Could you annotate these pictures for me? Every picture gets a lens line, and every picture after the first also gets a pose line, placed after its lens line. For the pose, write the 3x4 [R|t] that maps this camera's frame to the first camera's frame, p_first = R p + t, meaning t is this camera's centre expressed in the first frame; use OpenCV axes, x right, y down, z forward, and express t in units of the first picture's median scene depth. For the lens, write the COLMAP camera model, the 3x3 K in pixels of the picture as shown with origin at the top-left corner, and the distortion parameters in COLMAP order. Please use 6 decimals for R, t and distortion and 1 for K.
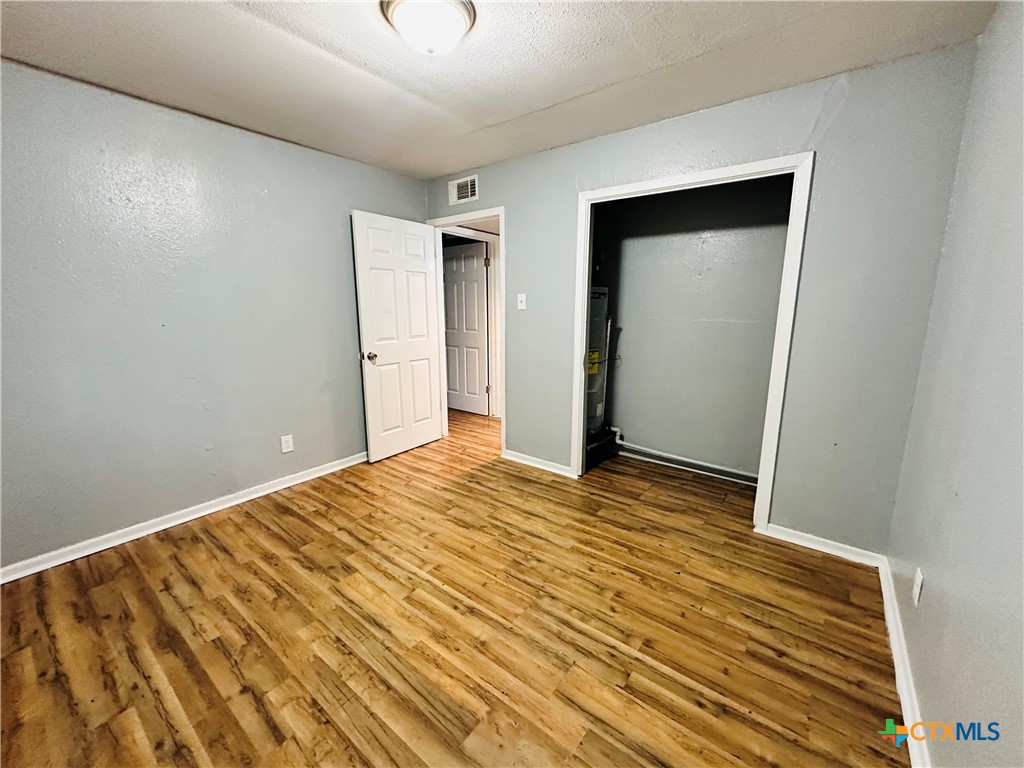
lens RADIAL K [[412.3, 0, 511.7], [0, 412.3, 384.5], [0, 0, 1]] dist [-0.003277, -0.000302]
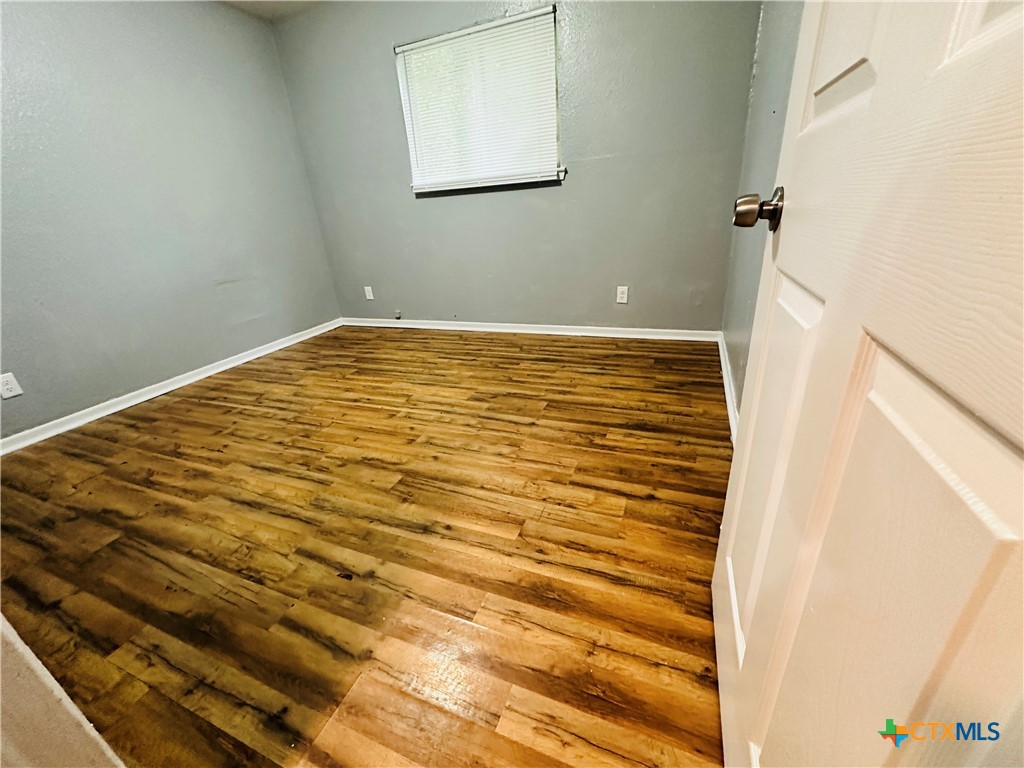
lens RADIAL K [[412.3, 0, 512.8], [0, 412.3, 385.8], [0, 0, 1]] dist [-0.003277, -0.000302]
pose [[-0.961634, 0.171574, -0.214064, -0.249213], [0.023673, 0.829281, 0.558330, -0.167646], [0.273314, 0.531841, -0.801526, 1.765507]]
